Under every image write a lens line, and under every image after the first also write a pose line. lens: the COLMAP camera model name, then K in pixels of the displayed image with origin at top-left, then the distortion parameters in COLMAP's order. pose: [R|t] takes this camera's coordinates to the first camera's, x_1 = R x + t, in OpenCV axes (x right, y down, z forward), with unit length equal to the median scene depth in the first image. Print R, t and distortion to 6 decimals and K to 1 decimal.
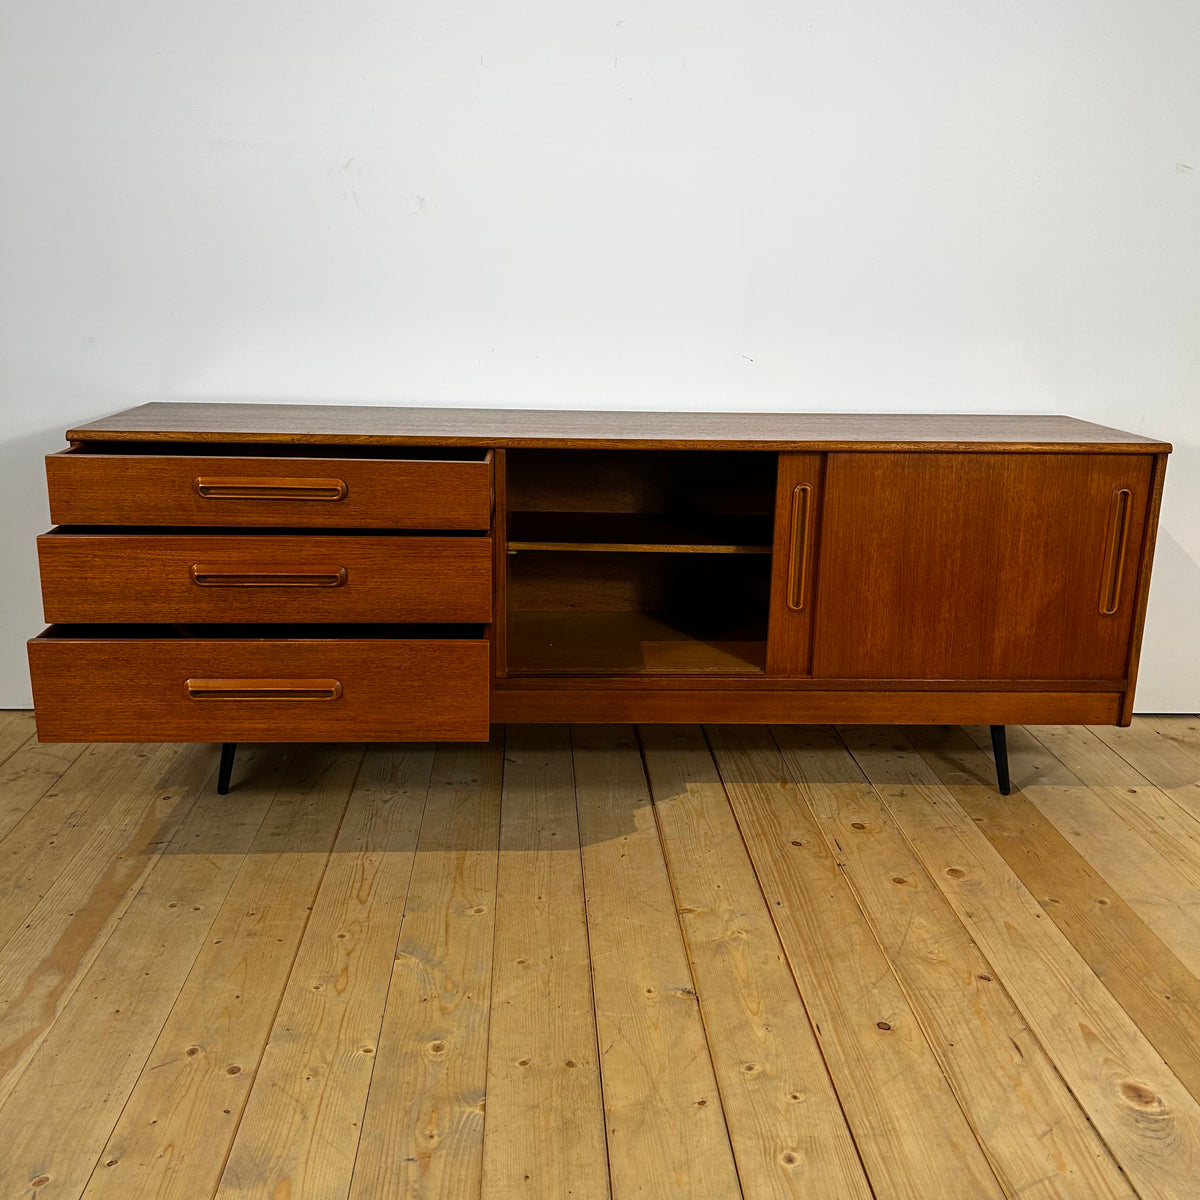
lens RADIAL K [[1213.1, 0, 599.4], [0, 1213.1, 596.0], [0, 0, 1]] dist [0.105526, -0.246970]
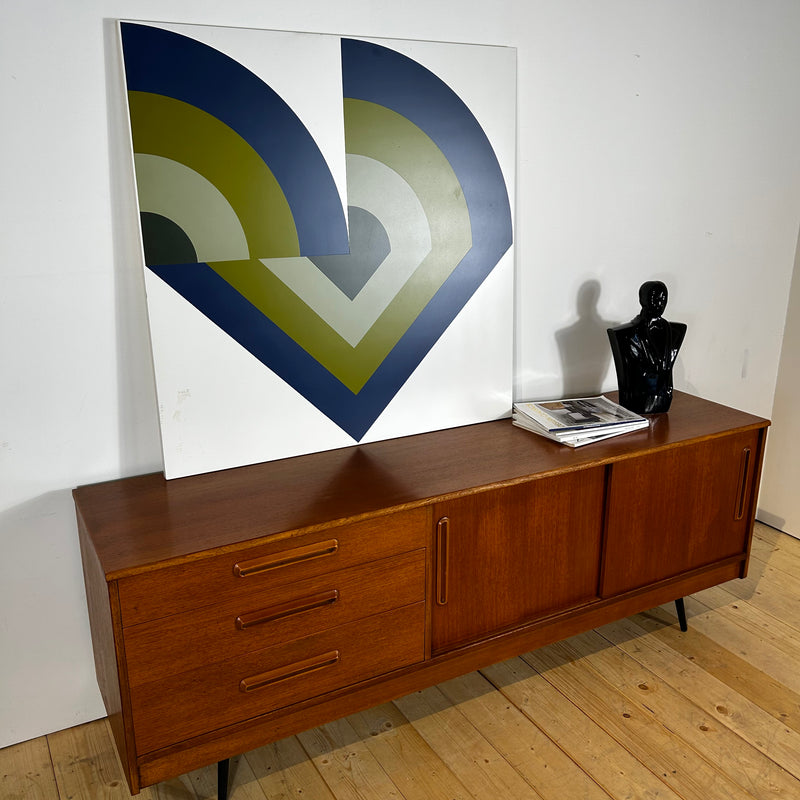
lens RADIAL K [[810.7, 0, 403.0], [0, 810.7, 397.1], [0, 0, 1]] dist [0.030297, -0.026814]
pose [[0.894827, -0.147087, 0.421486, -0.457528], [0.127300, 0.989033, 0.074883, -0.302291], [-0.427878, -0.013352, 0.903738, 0.193548]]
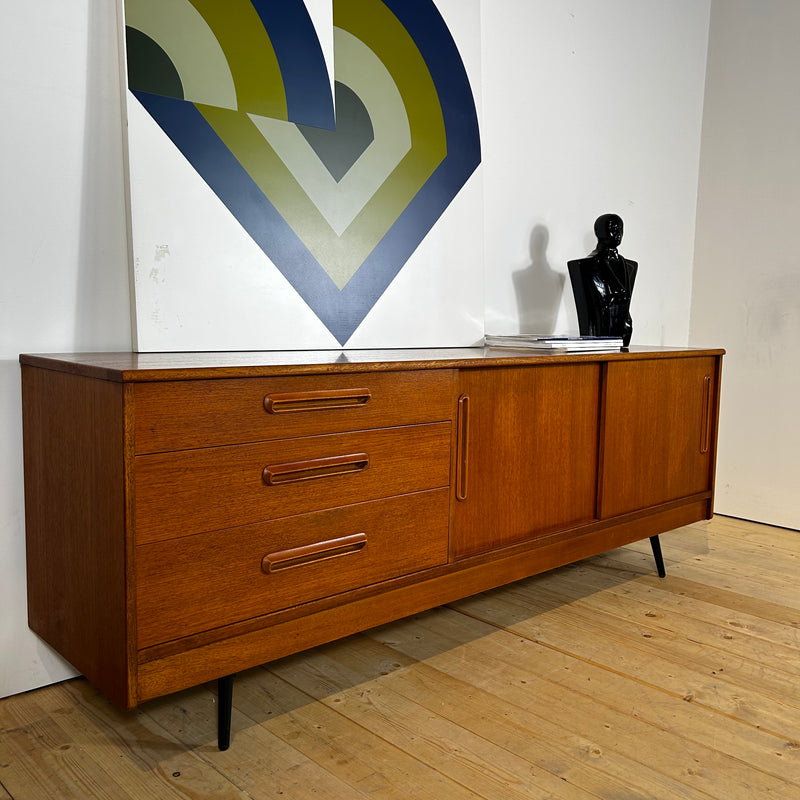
lens RADIAL K [[810.7, 0, 403.0], [0, 810.7, 397.1], [0, 0, 1]] dist [0.030297, -0.026814]
pose [[0.761749, -0.070231, 0.644054, -0.625132], [0.159859, 0.983745, -0.081799, -0.034730], [-0.627840, 0.165268, 0.760594, 0.412419]]
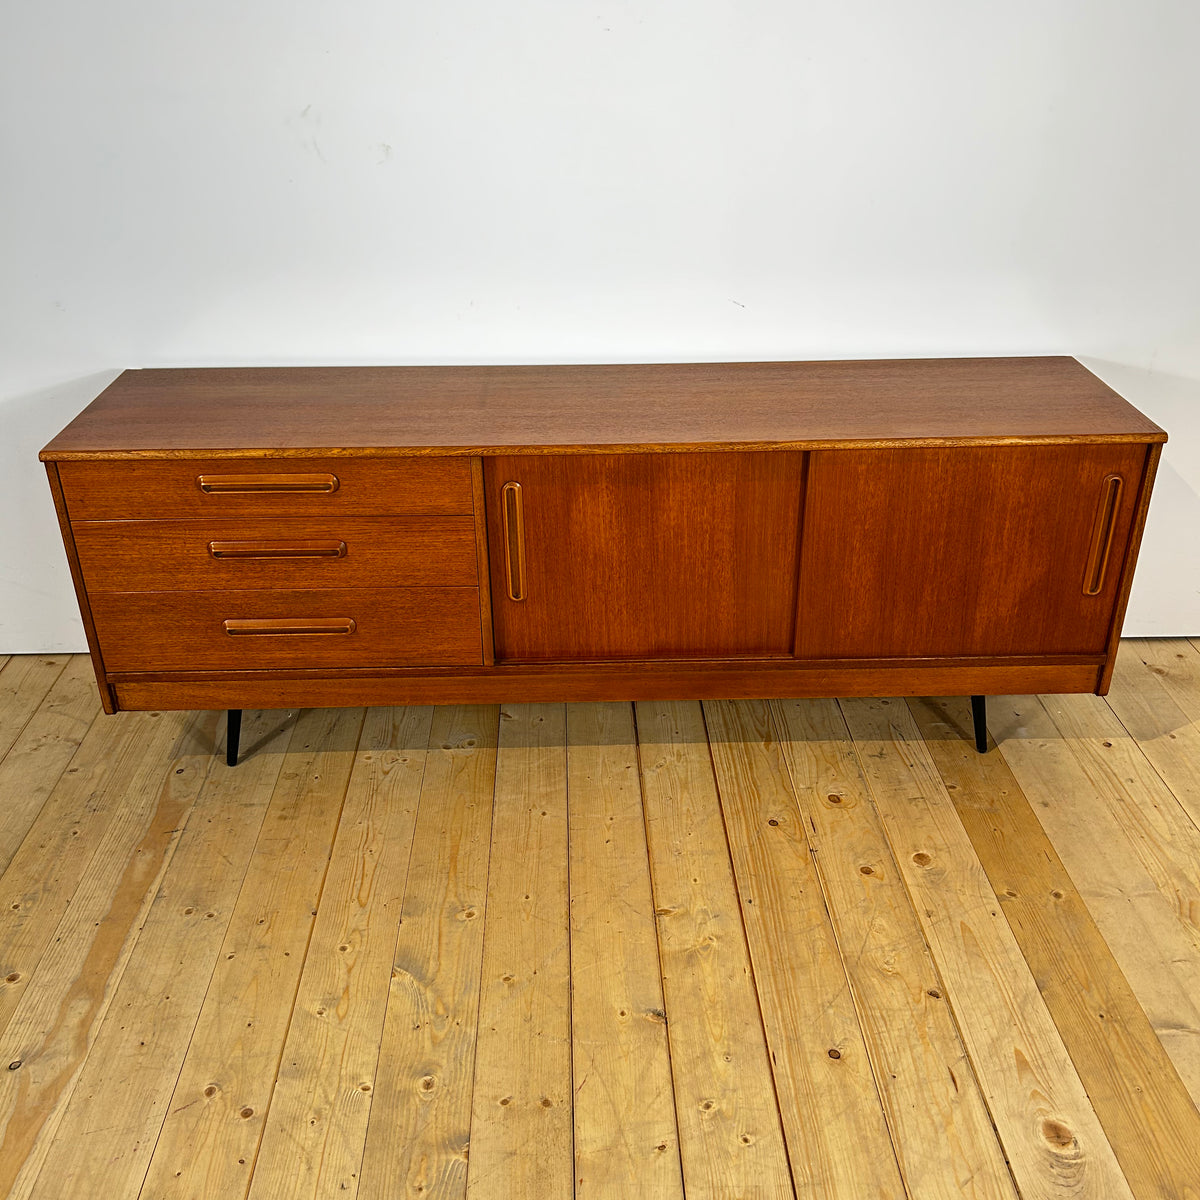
lens RADIAL K [[1210.9, 0, 603.1], [0, 1210.9, 601.3], [0, 0, 1]] dist [0.120762, -0.309150]
pose [[0.999449, -0.014288, -0.029970, 0.047982], [0.020836, 0.972709, 0.231090, -0.225404], [0.025850, -0.231587, 0.972471, 0.017863]]
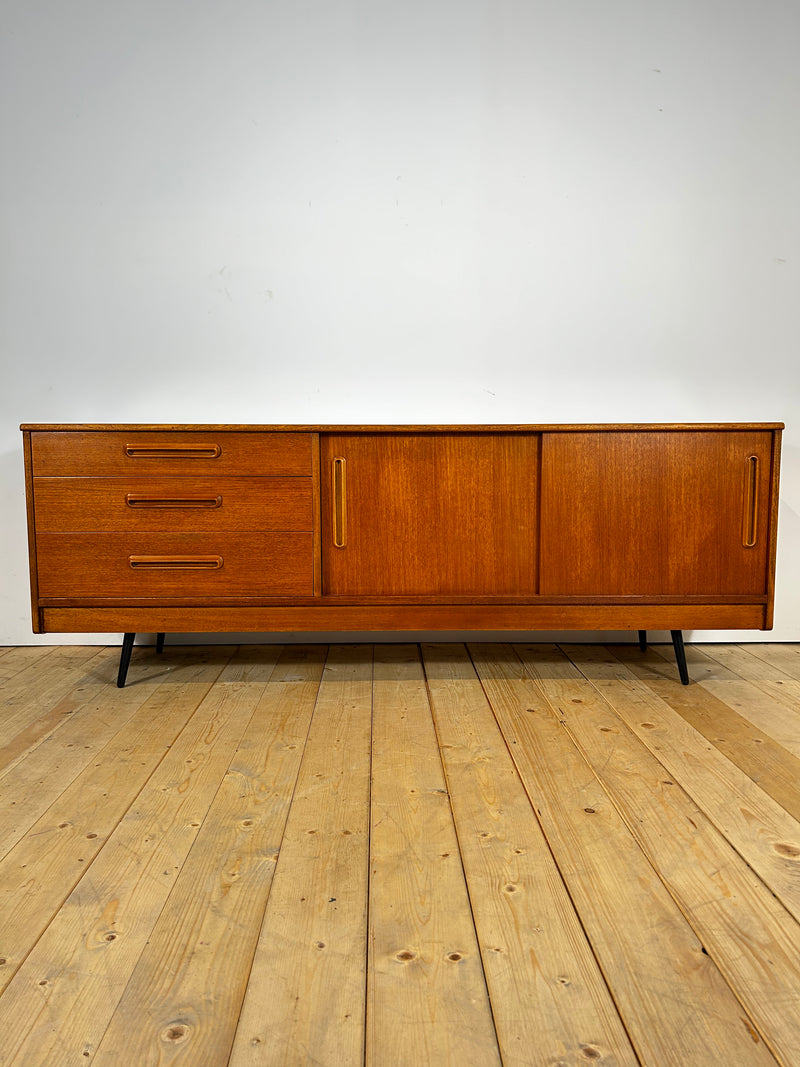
lens RADIAL K [[809.3, 0, 400.8], [0, 809.3, 529.8], [0, 0, 1]] dist [0.099838, -0.229526]
pose [[0.999418, -0.016366, -0.029945, 0.046180], [0.011470, 0.987547, -0.156906, 0.142036], [0.032140, 0.156471, 0.987159, 0.063224]]
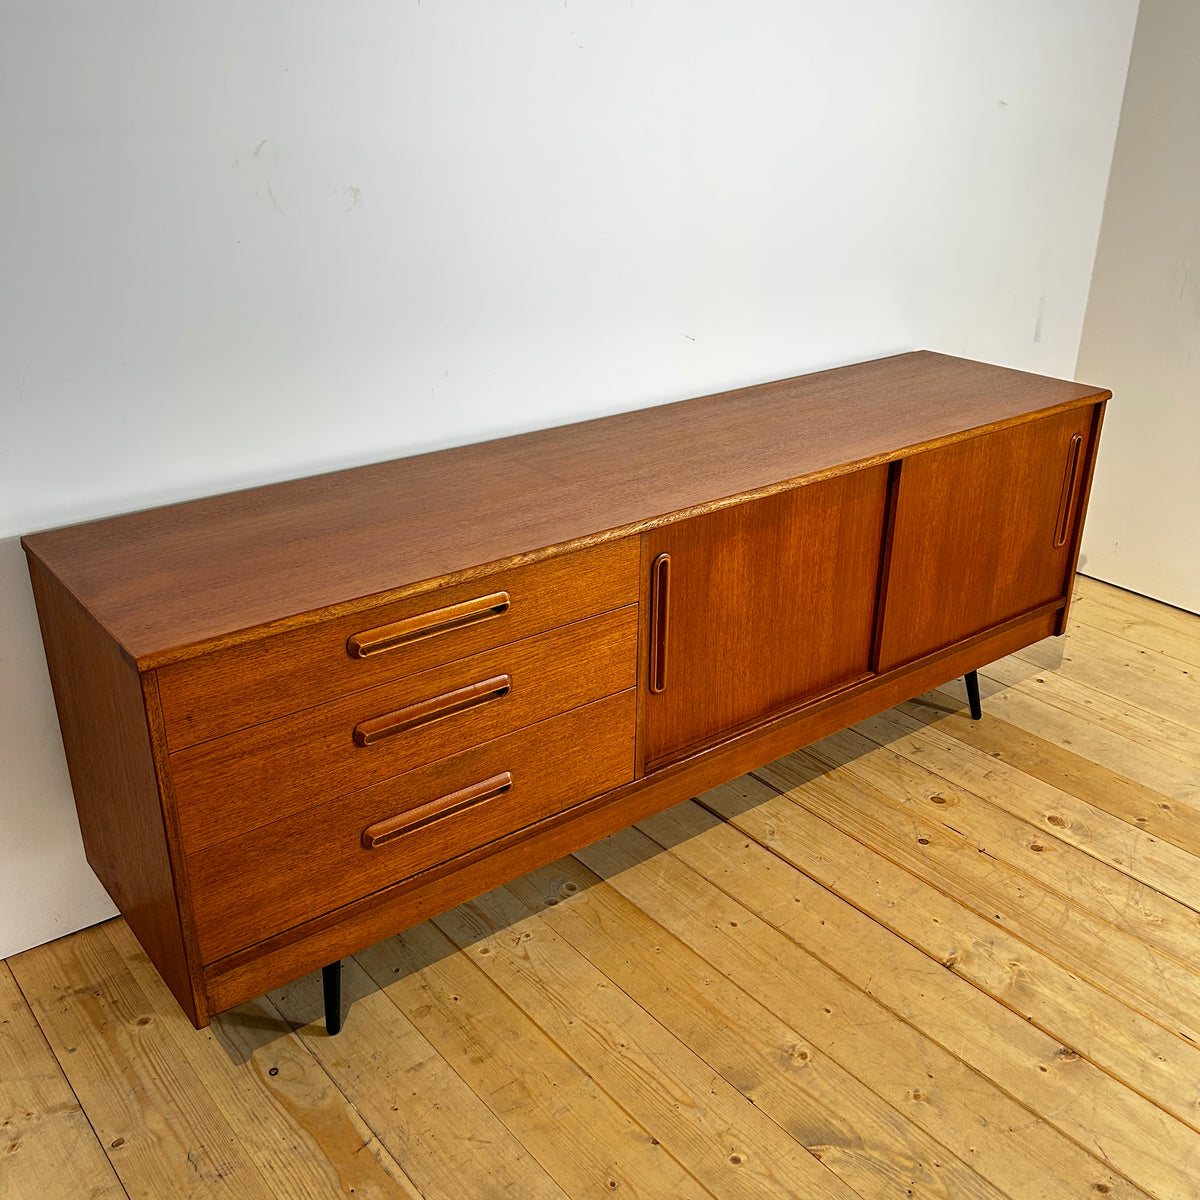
lens RADIAL K [[1212.4, 0, 597.8], [0, 1212.4, 599.2], [0, 0, 1]] dist [0.068647, -0.120281]
pose [[0.813377, -0.250692, 0.524949, -0.537048], [0.156841, 0.963468, 0.217093, -0.252727], [-0.560195, -0.094245, 0.822982, 0.325452]]
